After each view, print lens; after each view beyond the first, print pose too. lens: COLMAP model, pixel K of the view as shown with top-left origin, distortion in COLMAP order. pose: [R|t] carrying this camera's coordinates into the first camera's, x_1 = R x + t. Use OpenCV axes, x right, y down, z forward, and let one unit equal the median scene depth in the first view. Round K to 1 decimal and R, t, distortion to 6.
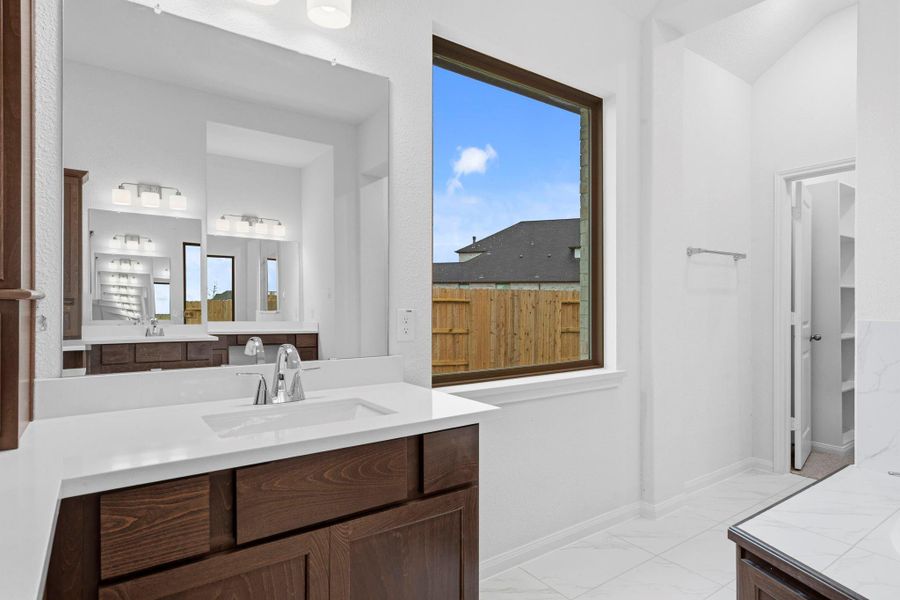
lens RADIAL K [[493.8, 0, 448.6], [0, 493.8, 302.8], [0, 0, 1]] dist [-0.001148, 0.003652]
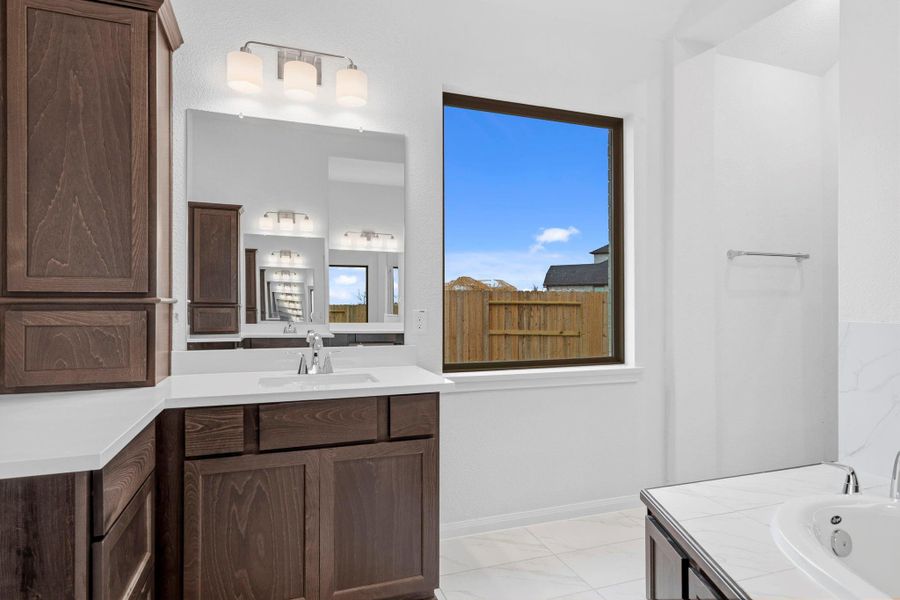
lens RADIAL K [[493.8, 0, 447.3], [0, 493.8, 305.1], [0, 0, 1]] dist [-0.001148, 0.003652]
pose [[0.959416, -0.002935, -0.281980, 0.244244], [0.002273, 0.999994, -0.002677, 0.002488], [0.281986, 0.001927, 0.959416, -0.157706]]
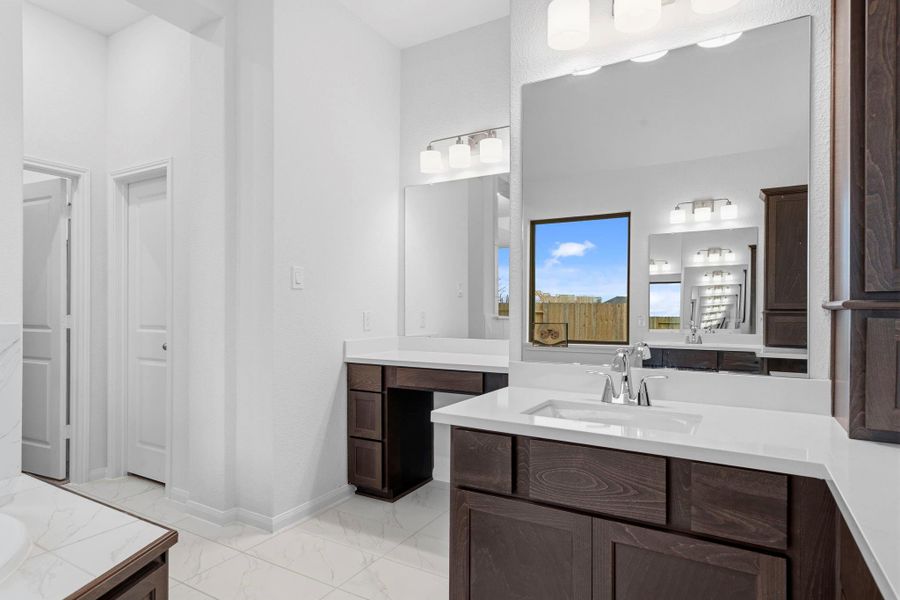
lens RADIAL K [[493.8, 0, 450.7], [0, 493.8, 306.0], [0, 0, 1]] dist [-0.001148, 0.003652]
pose [[0.414911, -0.016394, -0.909714, 0.249930], [0.003718, 0.999860, -0.016323, 0.006673], [0.909854, 0.003391, 0.414914, 0.130467]]
